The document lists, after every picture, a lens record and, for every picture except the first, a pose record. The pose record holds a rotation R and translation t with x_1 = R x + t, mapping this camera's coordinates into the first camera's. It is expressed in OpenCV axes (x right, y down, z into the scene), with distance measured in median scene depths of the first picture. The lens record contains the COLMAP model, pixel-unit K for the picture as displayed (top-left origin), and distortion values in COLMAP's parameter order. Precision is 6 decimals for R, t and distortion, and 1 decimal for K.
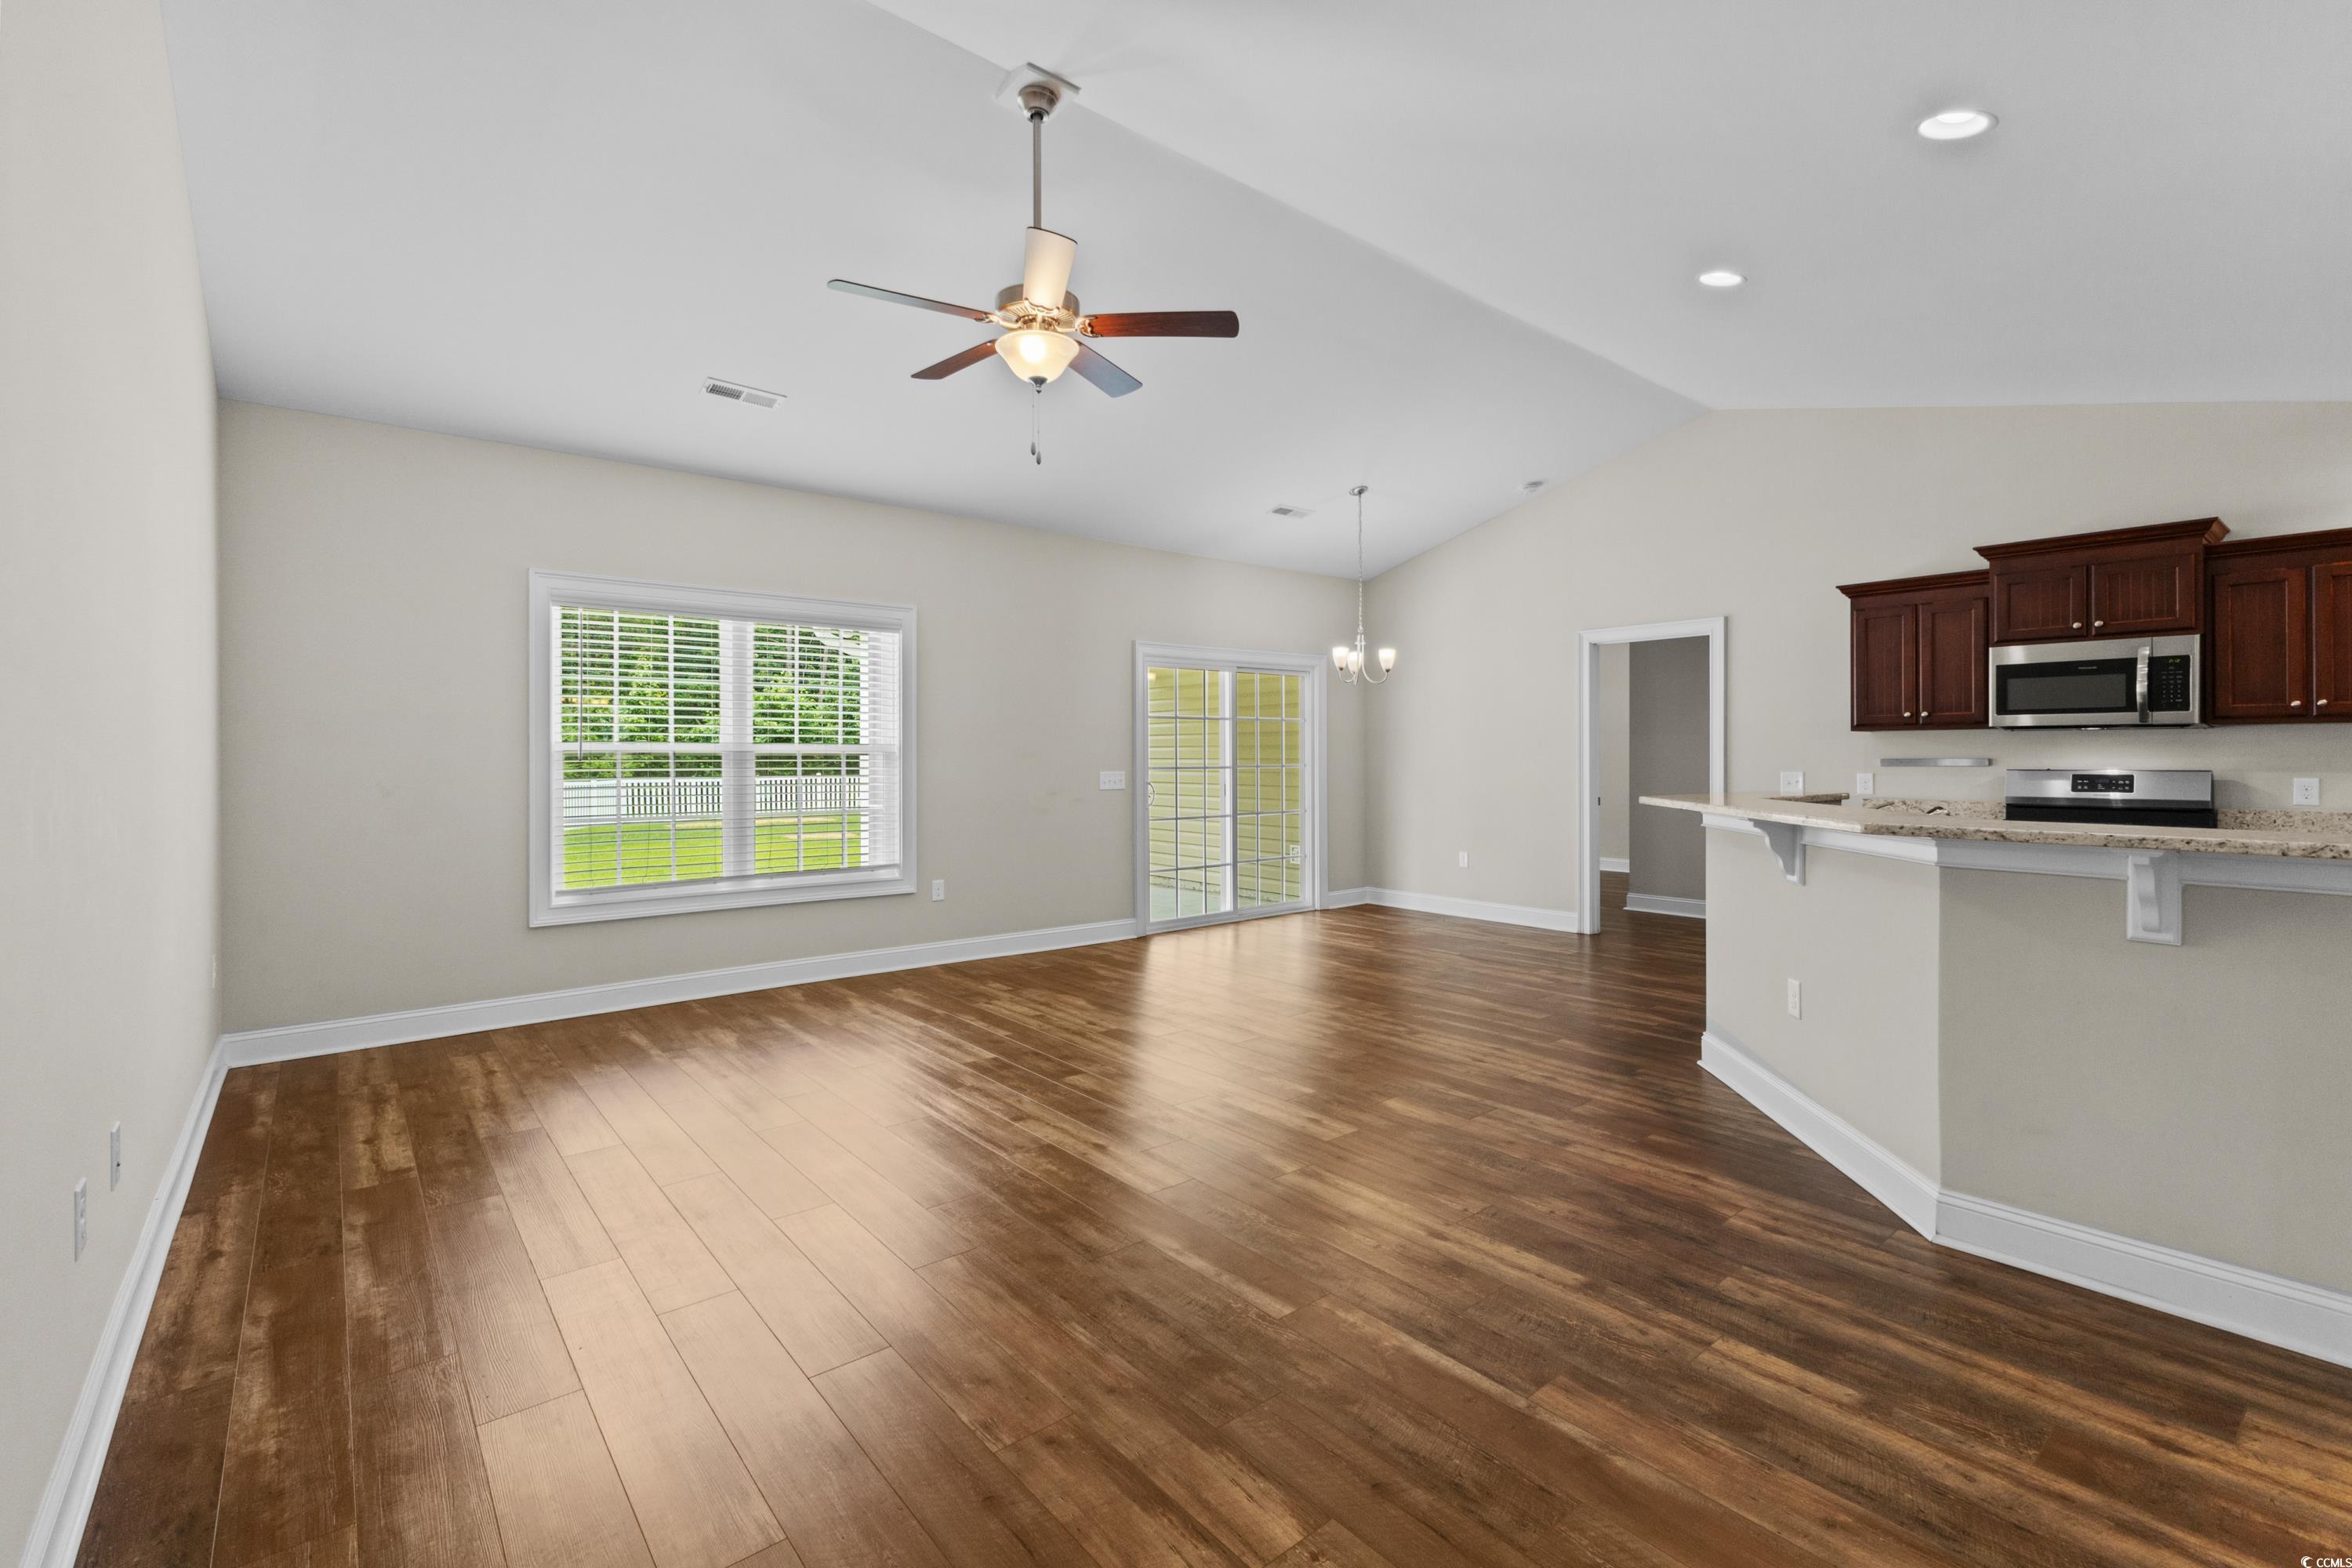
lens RADIAL K [[1025.5, 0, 1184.4], [0, 1025.5, 750.9], [0, 0, 1]] dist [0.005291, -0.003240]
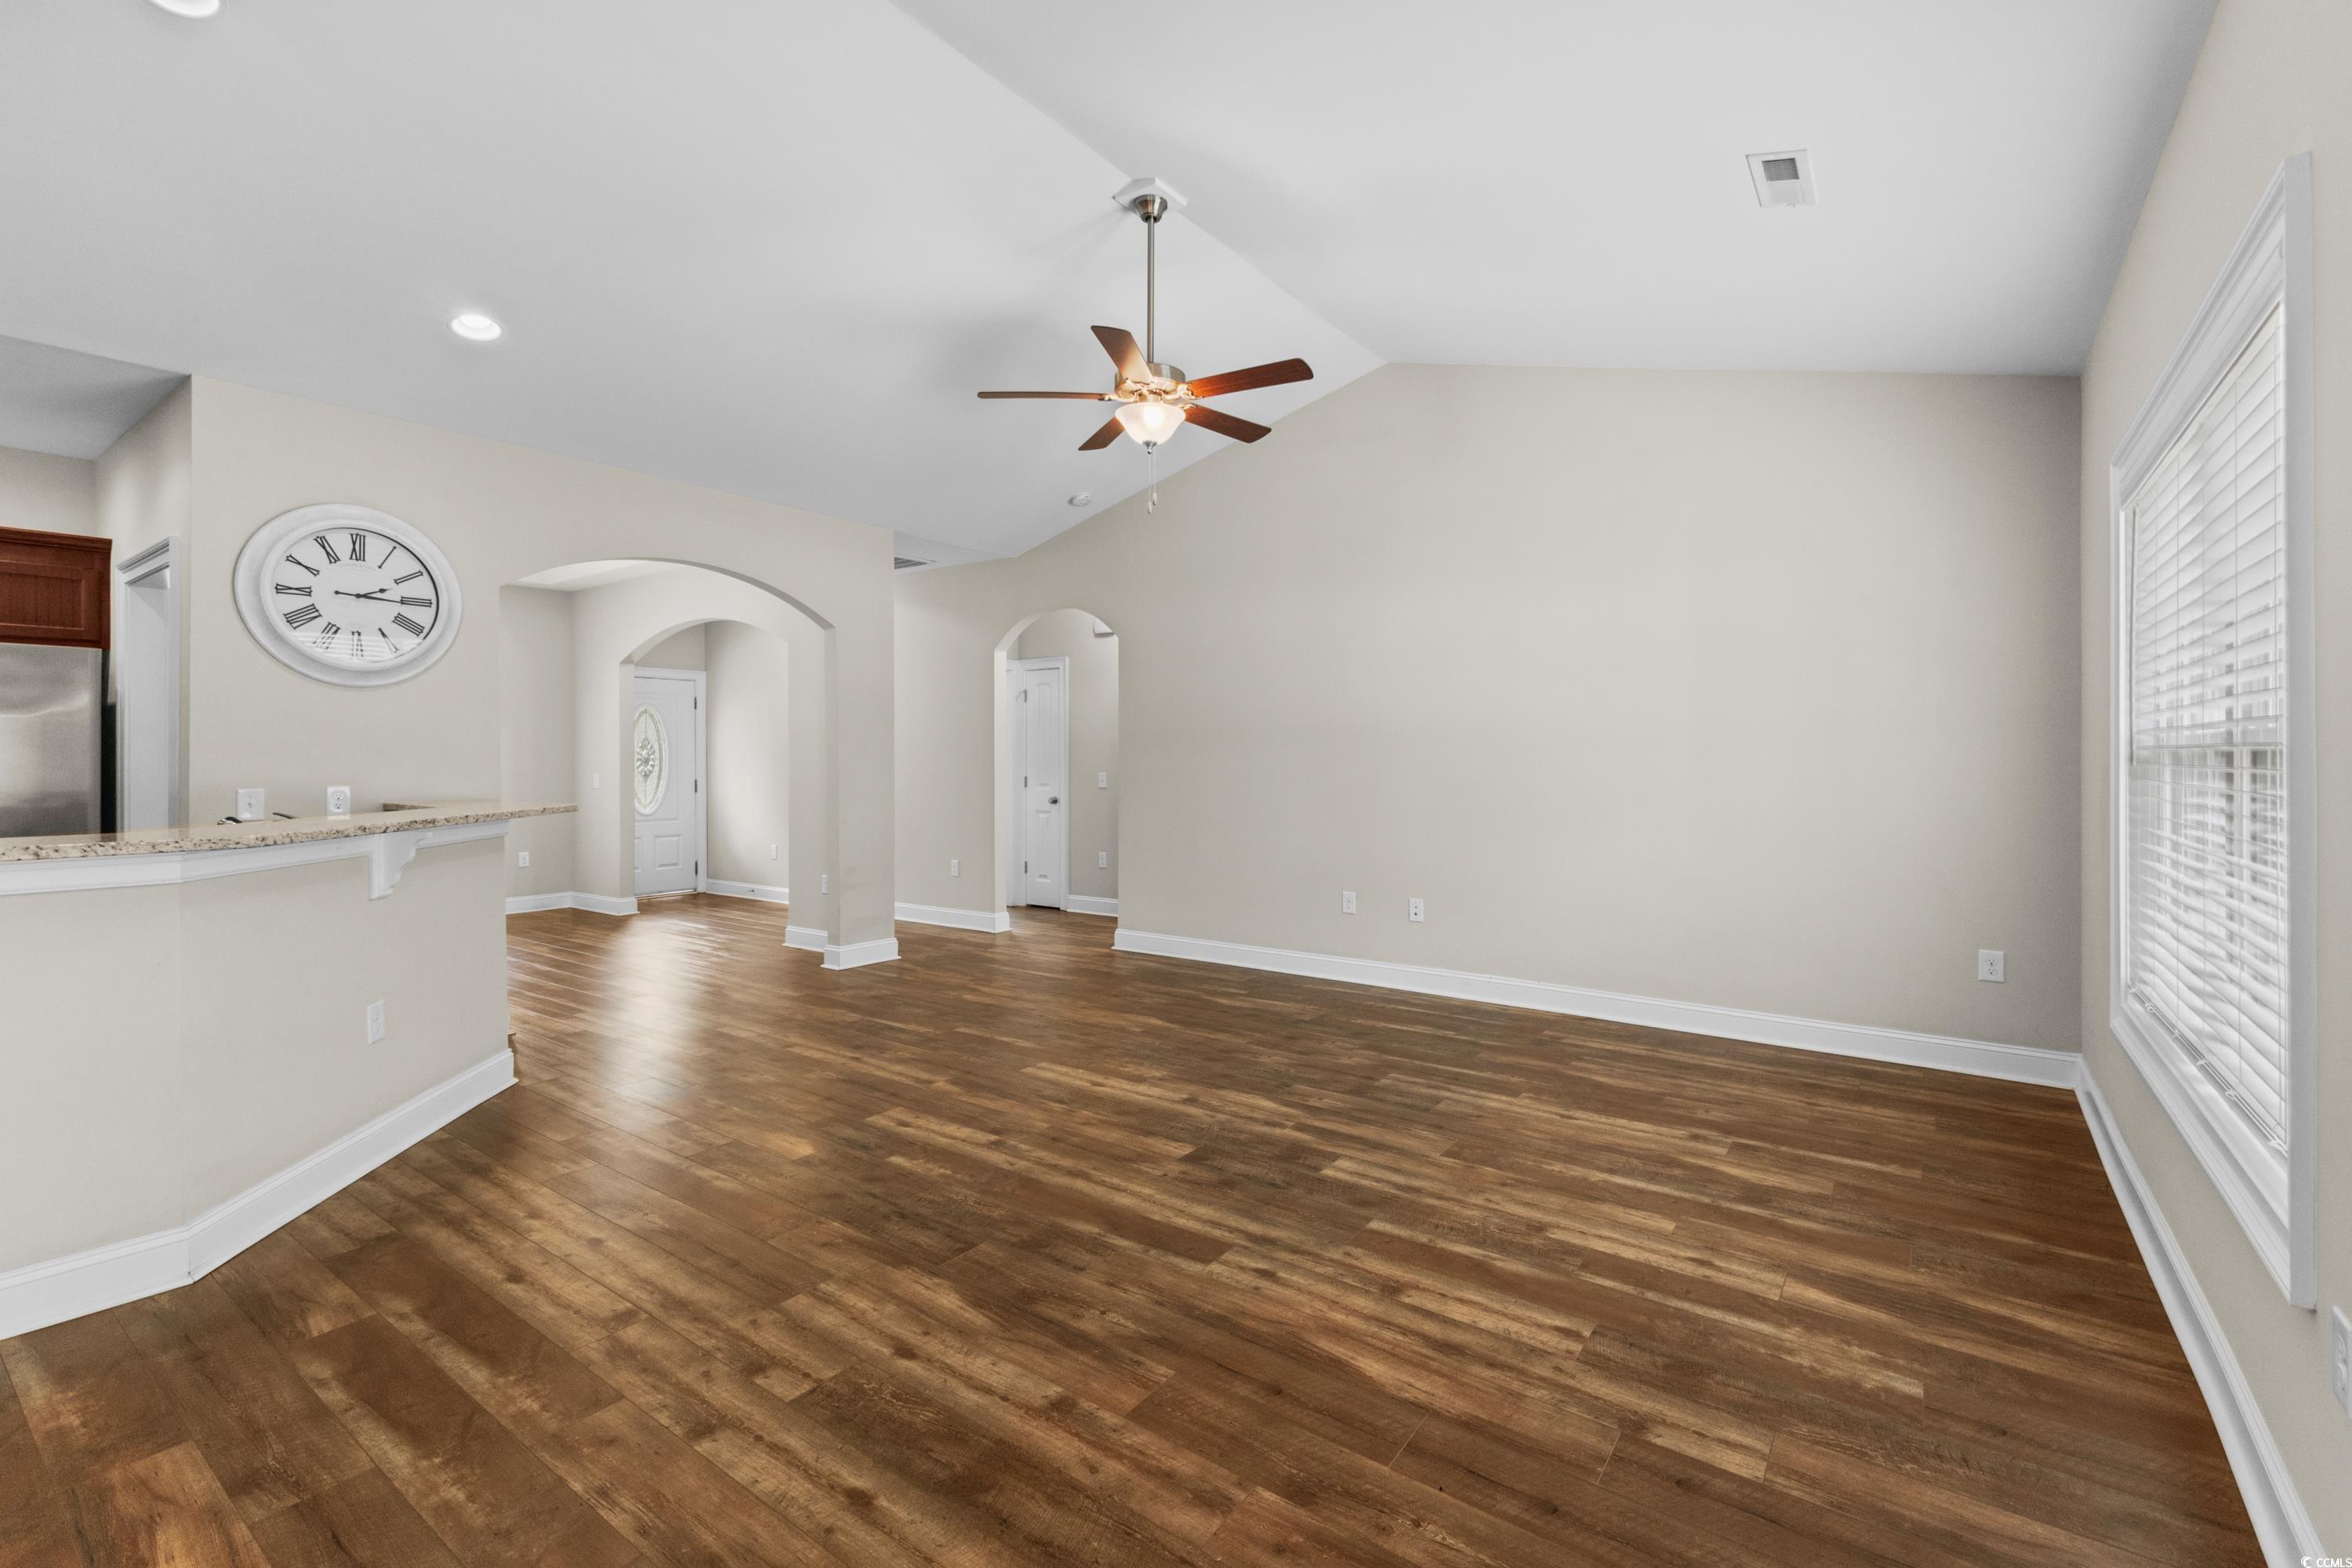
lens RADIAL K [[1025.5, 0, 1169.3], [0, 1025.5, 764.4], [0, 0, 1]] dist [0.005291, -0.003240]
pose [[-0.973750, 0.009013, -0.227442, 0.075140], [0.007822, 0.999951, 0.006137, 0.003915], [0.227486, 0.004197, -0.973772, 1.548258]]
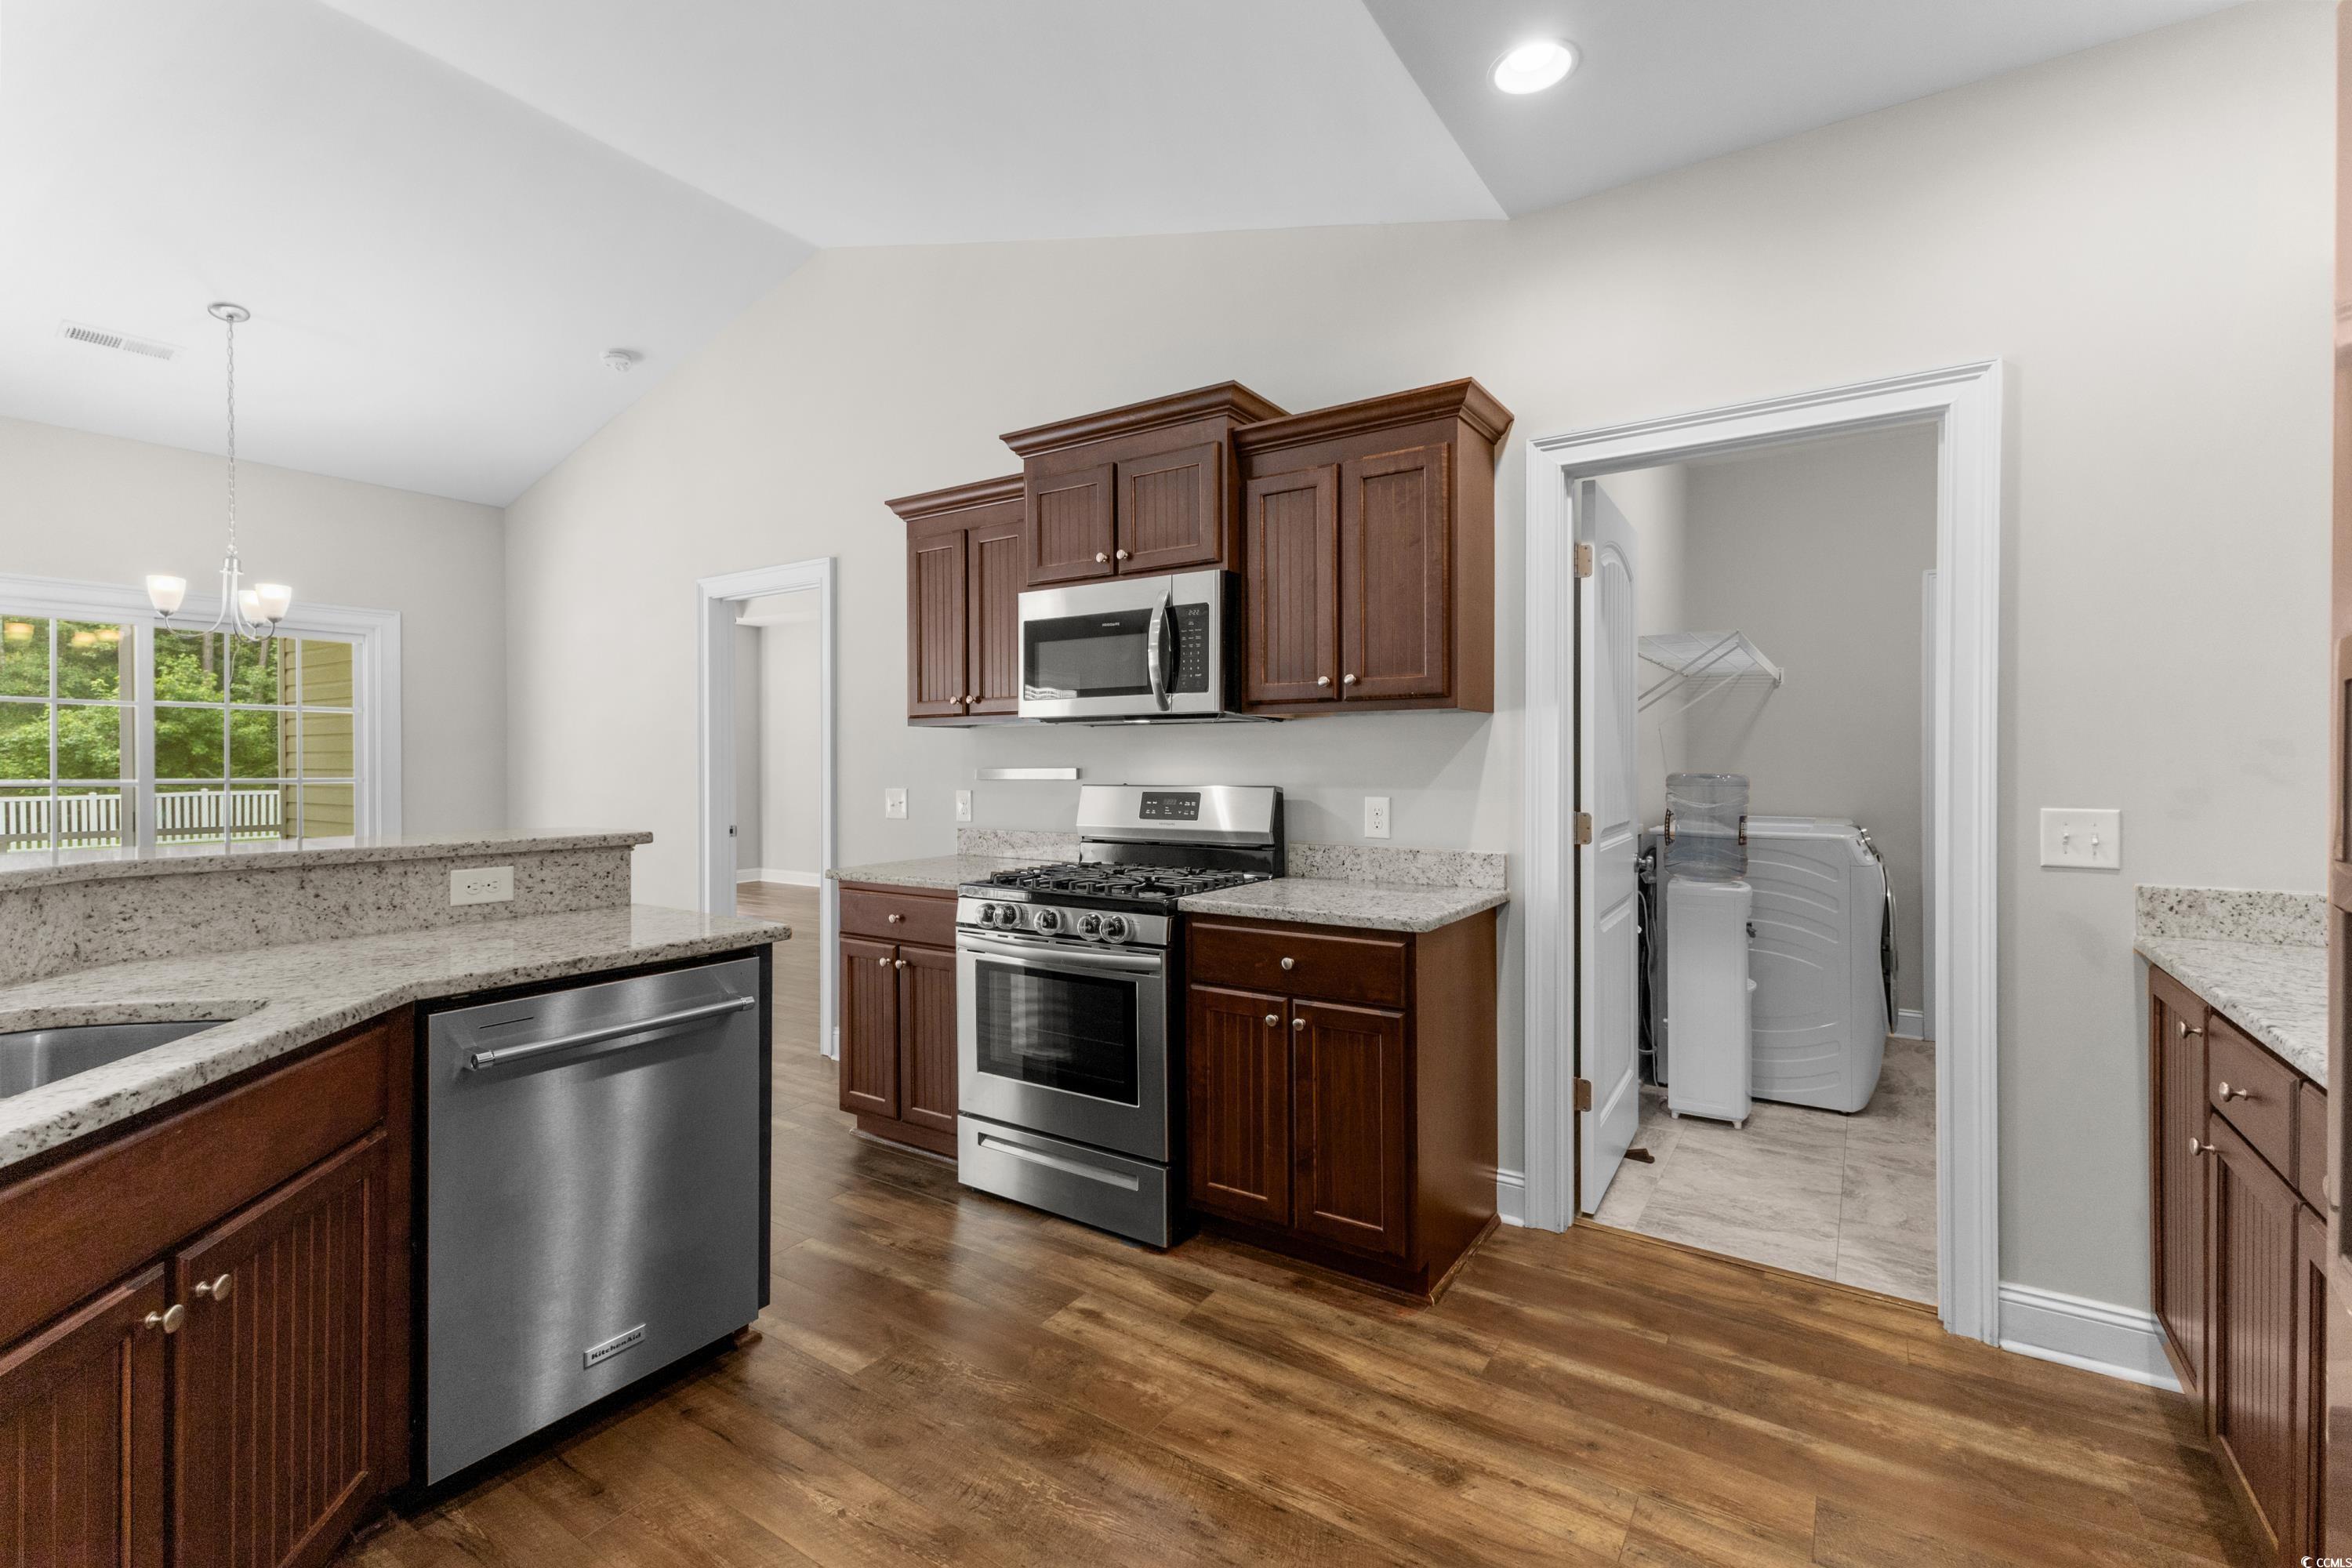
lens RADIAL K [[1025.5, 0, 1184.5], [0, 1025.5, 781.6], [0, 0, 1]] dist [0.005291, -0.003240]
pose [[0.960731, -0.001786, 0.277474, 0.785057], [-0.002878, 0.999861, 0.016401, 0.005593], [-0.277465, -0.016555, 0.960593, 0.398112]]
